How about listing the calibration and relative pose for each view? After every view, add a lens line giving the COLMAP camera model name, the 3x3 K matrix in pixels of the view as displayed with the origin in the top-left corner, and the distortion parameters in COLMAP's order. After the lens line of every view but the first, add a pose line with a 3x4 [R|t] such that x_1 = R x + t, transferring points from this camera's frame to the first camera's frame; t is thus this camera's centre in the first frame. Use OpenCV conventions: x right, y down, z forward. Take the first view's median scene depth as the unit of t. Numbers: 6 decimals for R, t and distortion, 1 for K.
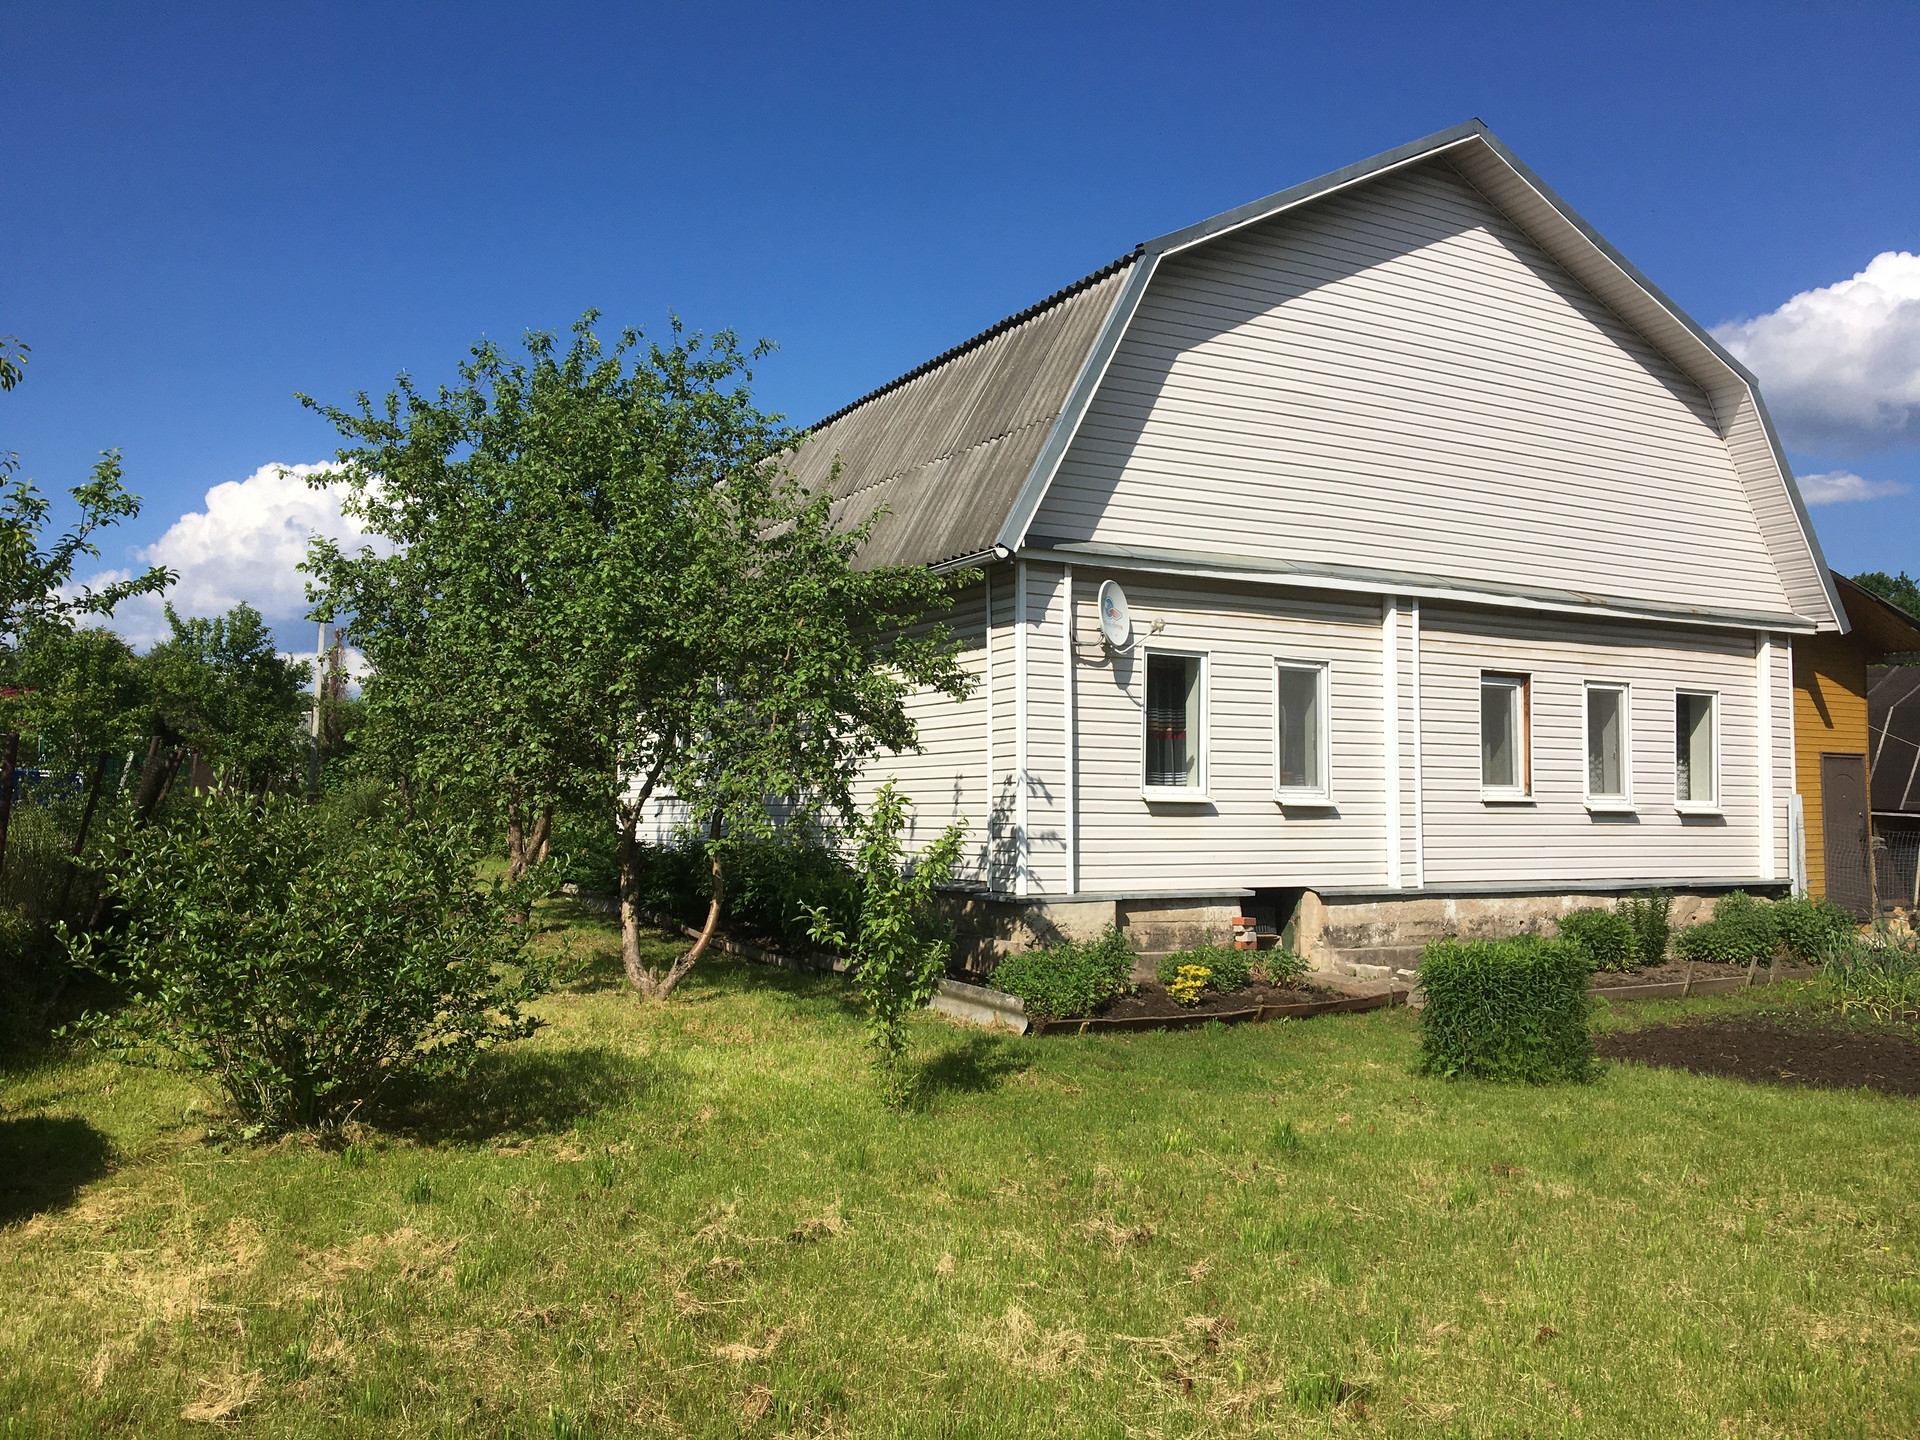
lens RADIAL K [[1625.0, 0, 962.4], [0, 1625.0, 716.9], [0, 0, 1]] dist [0.083685, -0.086115]
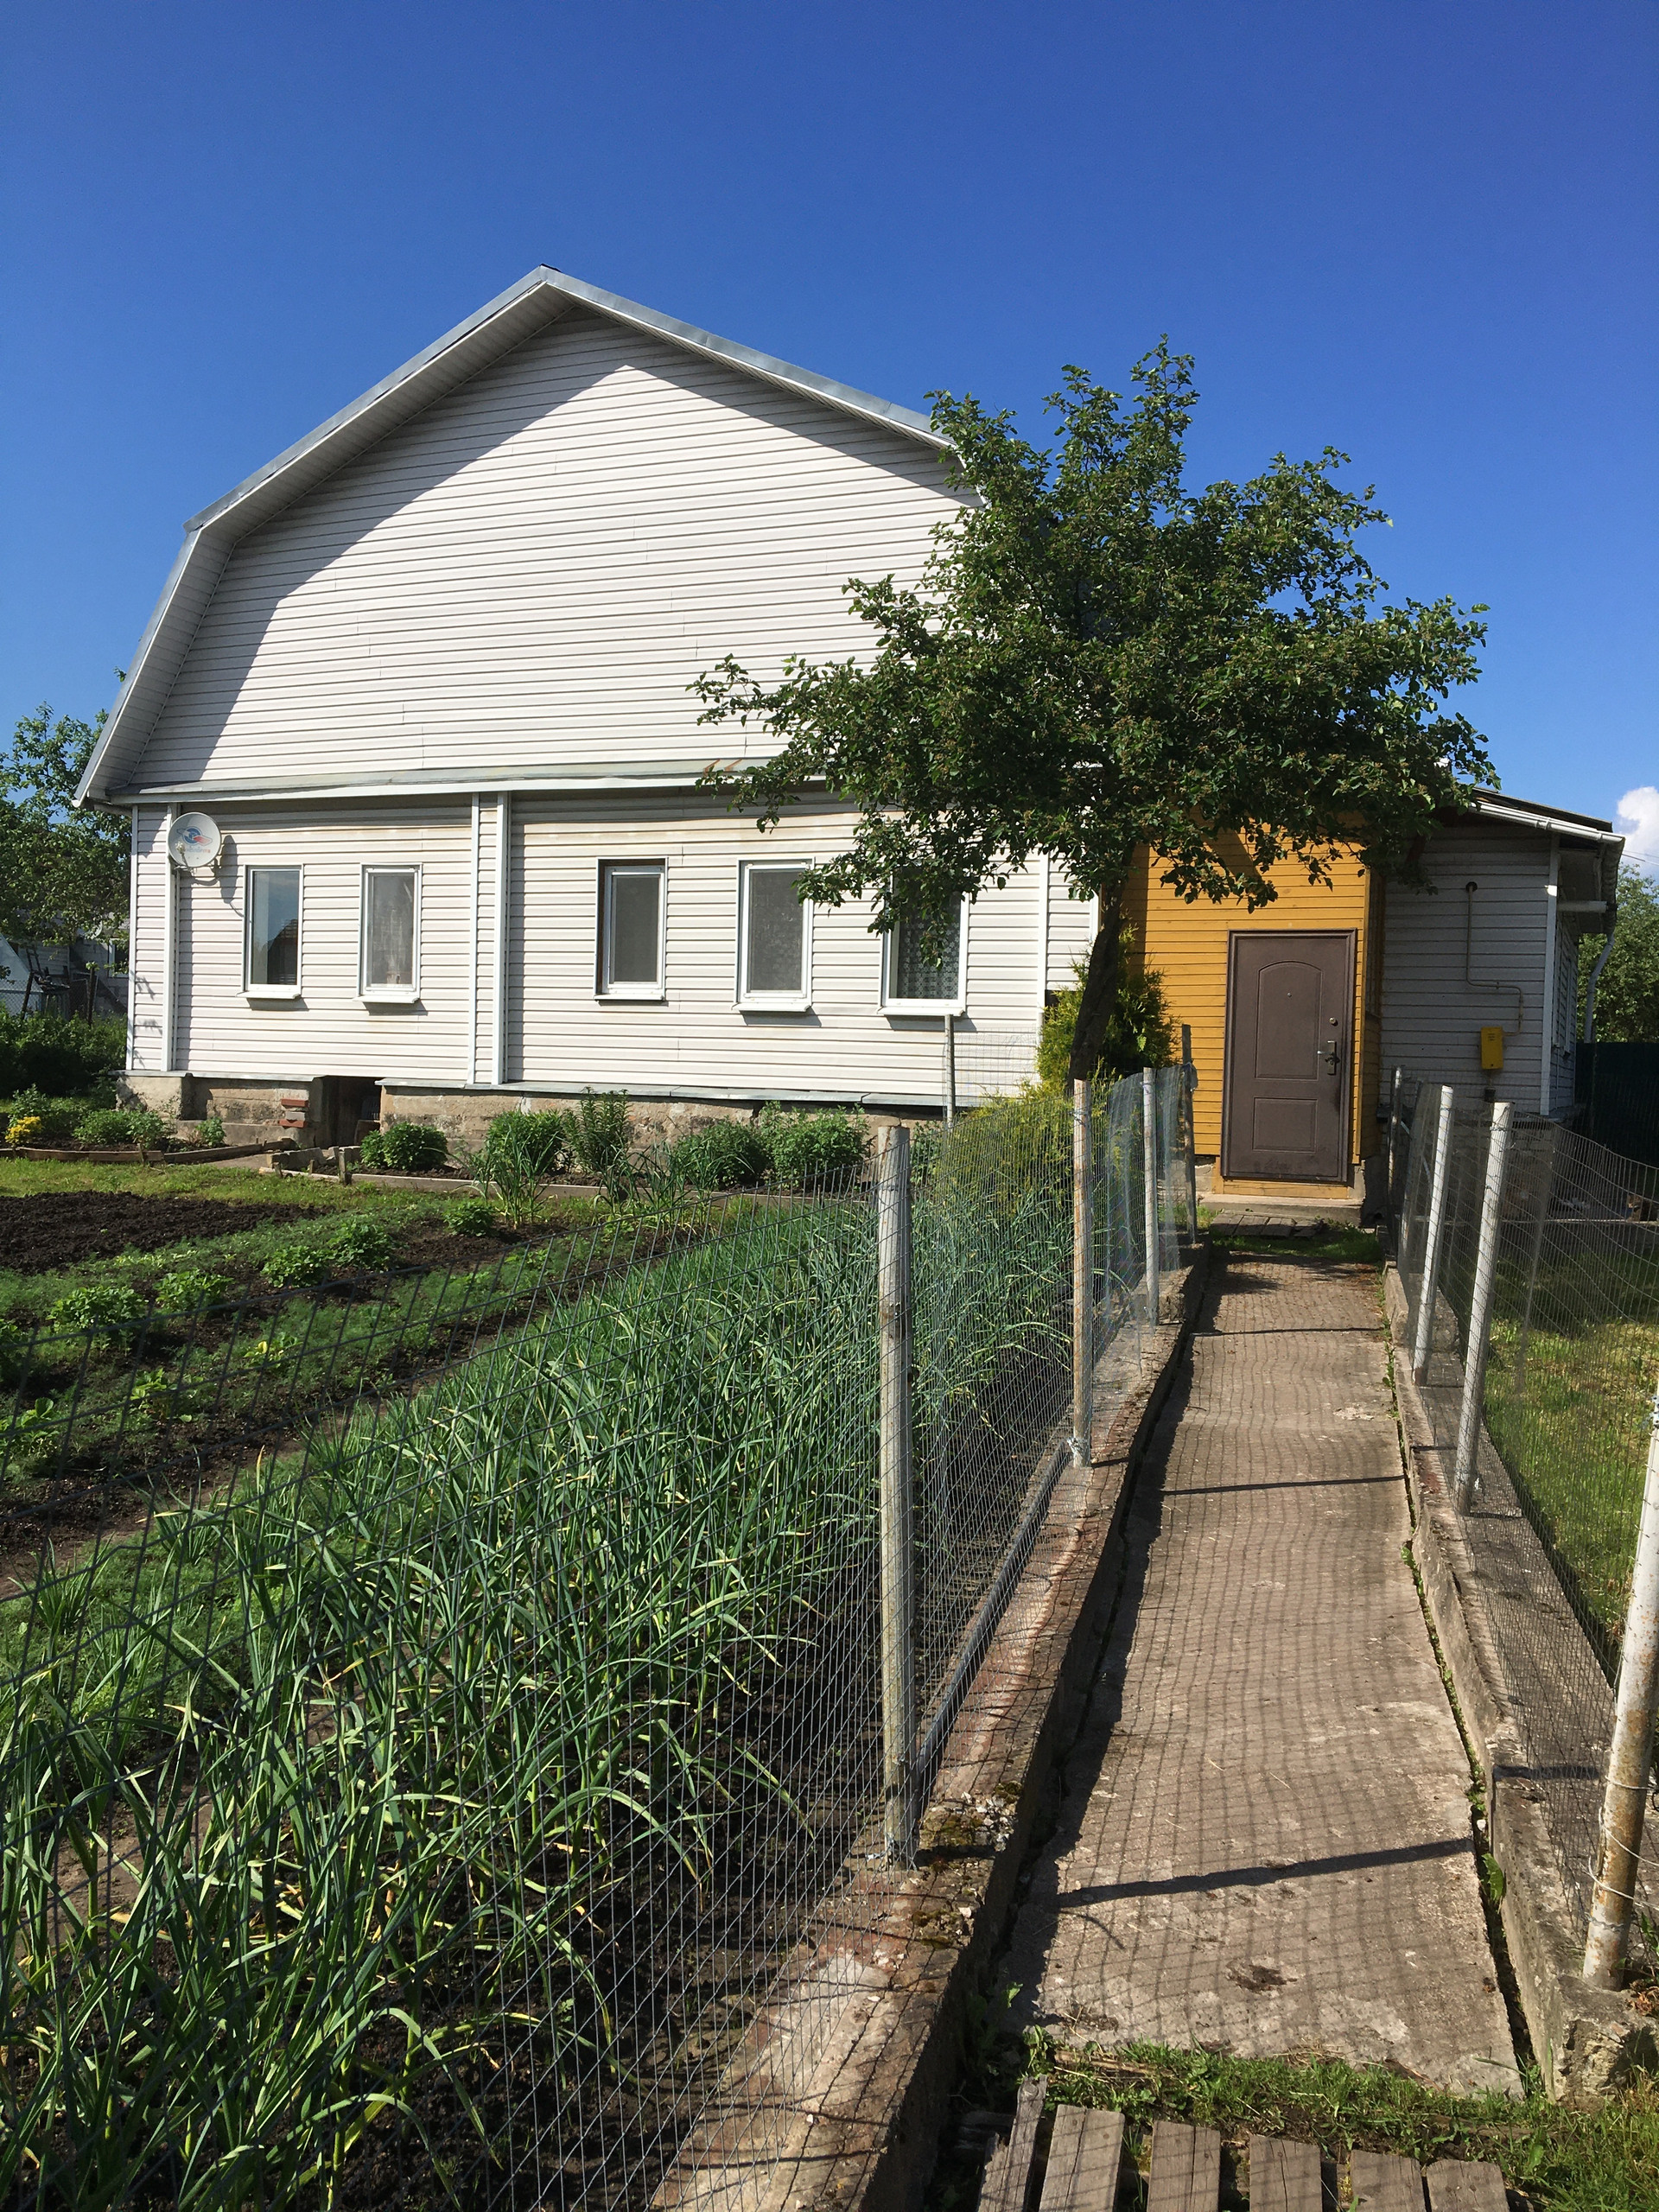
lens RADIAL K [[1872.1, 0, 842.0], [0, 1872.1, 1098.2], [0, 0, 1]] dist [0.083685, -0.086115]
pose [[0.580299, 0.029963, -0.813852, 1.350617], [0.025876, 0.998140, 0.055198, 0.055271], [0.813993, -0.053090, 0.578444, 0.508874]]
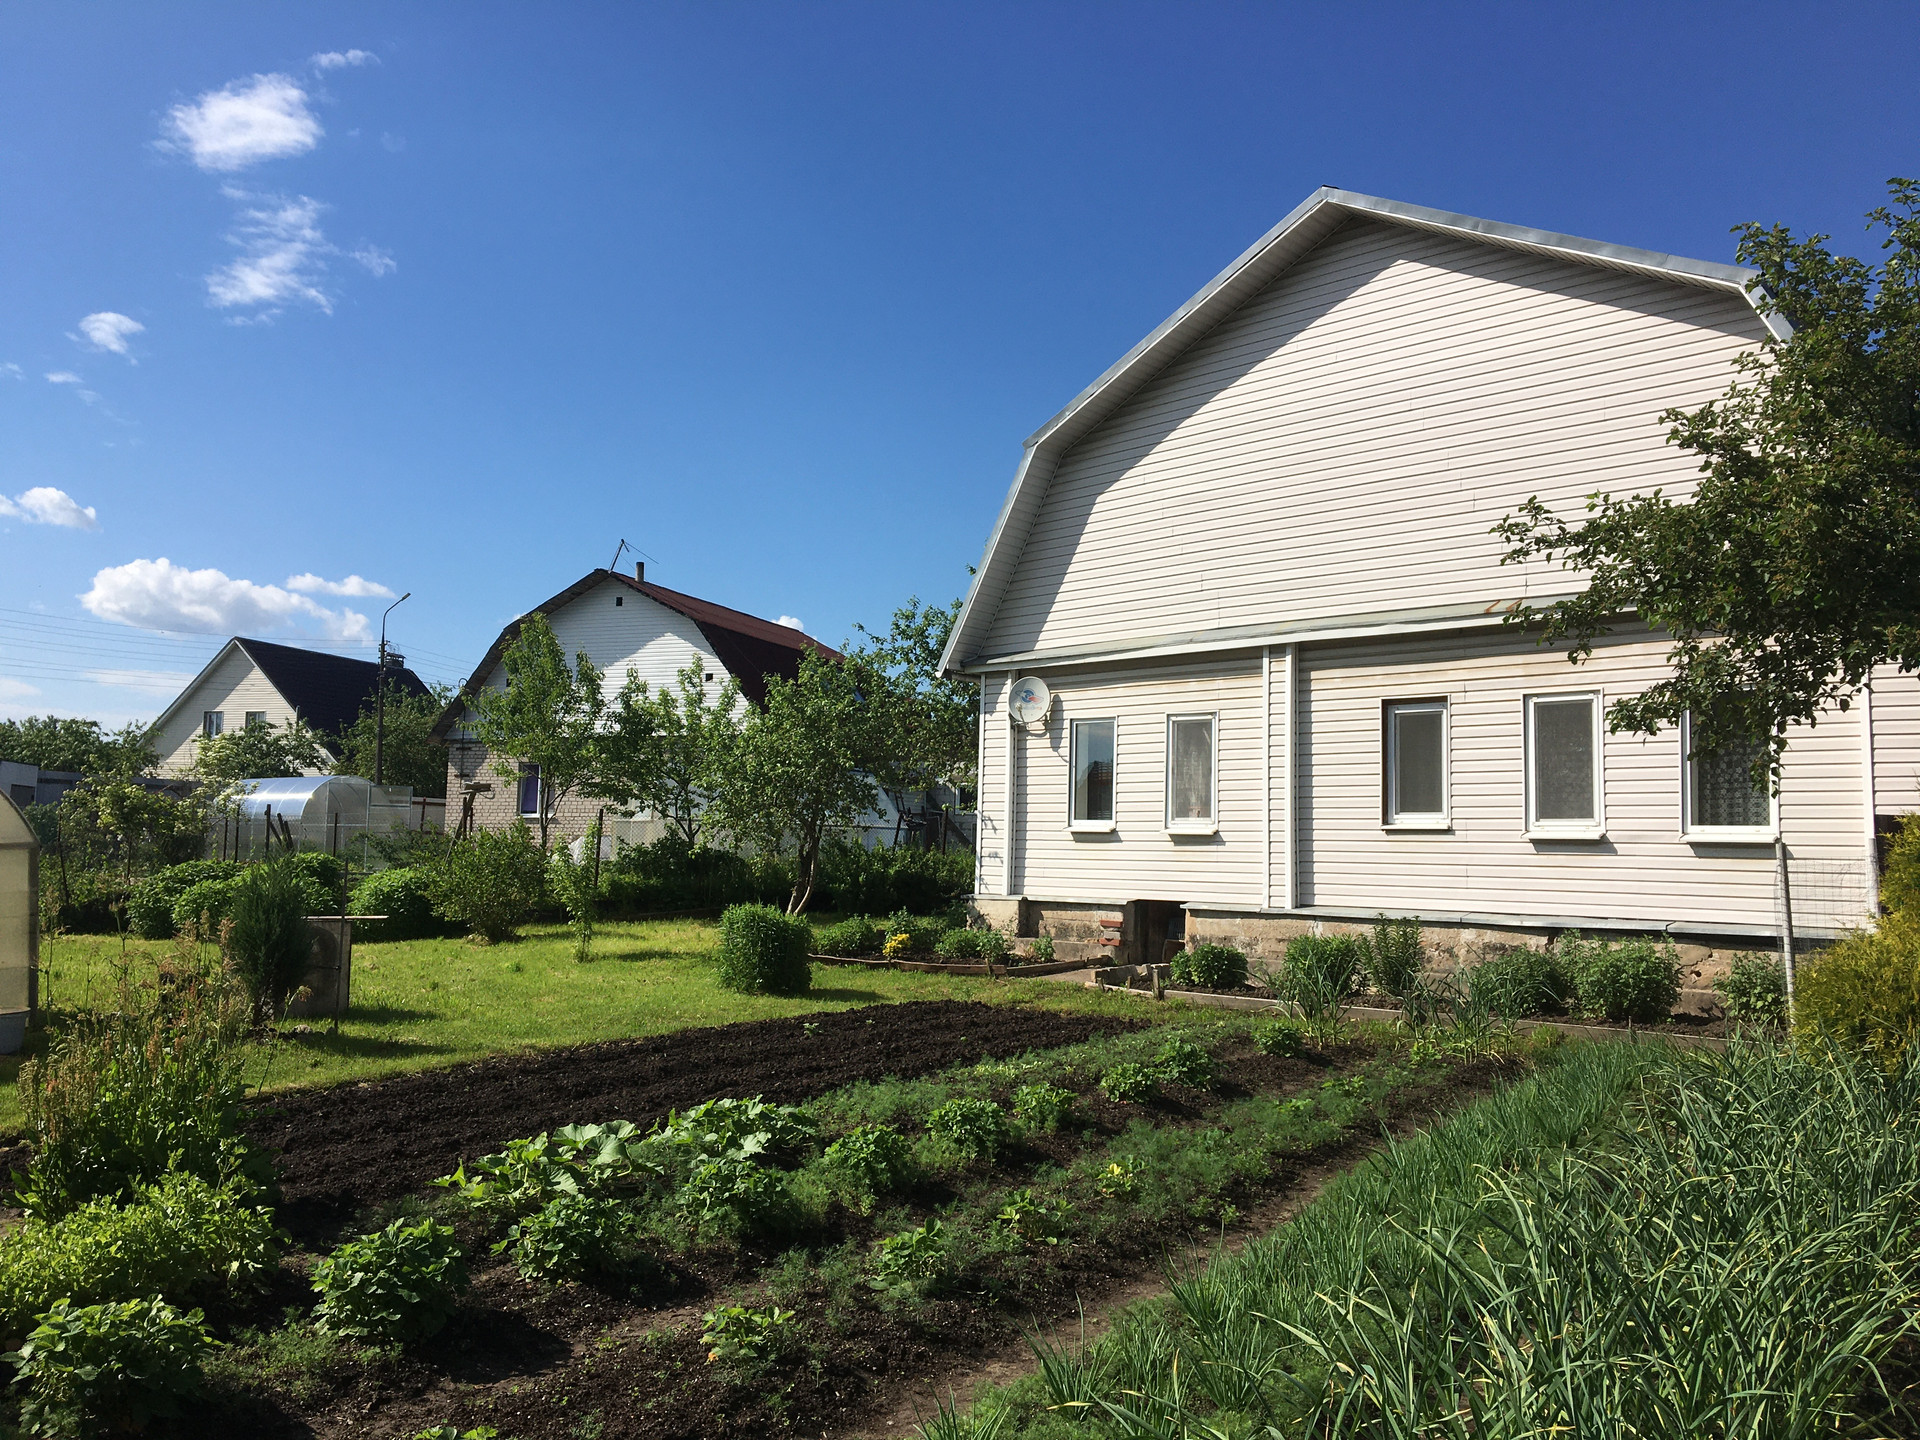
lens RADIAL K [[1625.0, 0, 951.9], [0, 1625.0, 713.7], [0, 0, 1]] dist [0.083685, -0.086115]
pose [[0.247985, -0.085690, -0.964967, 1.296809], [0.039684, 0.996143, -0.078261, 0.051492], [0.967951, -0.018886, 0.250429, 0.513659]]
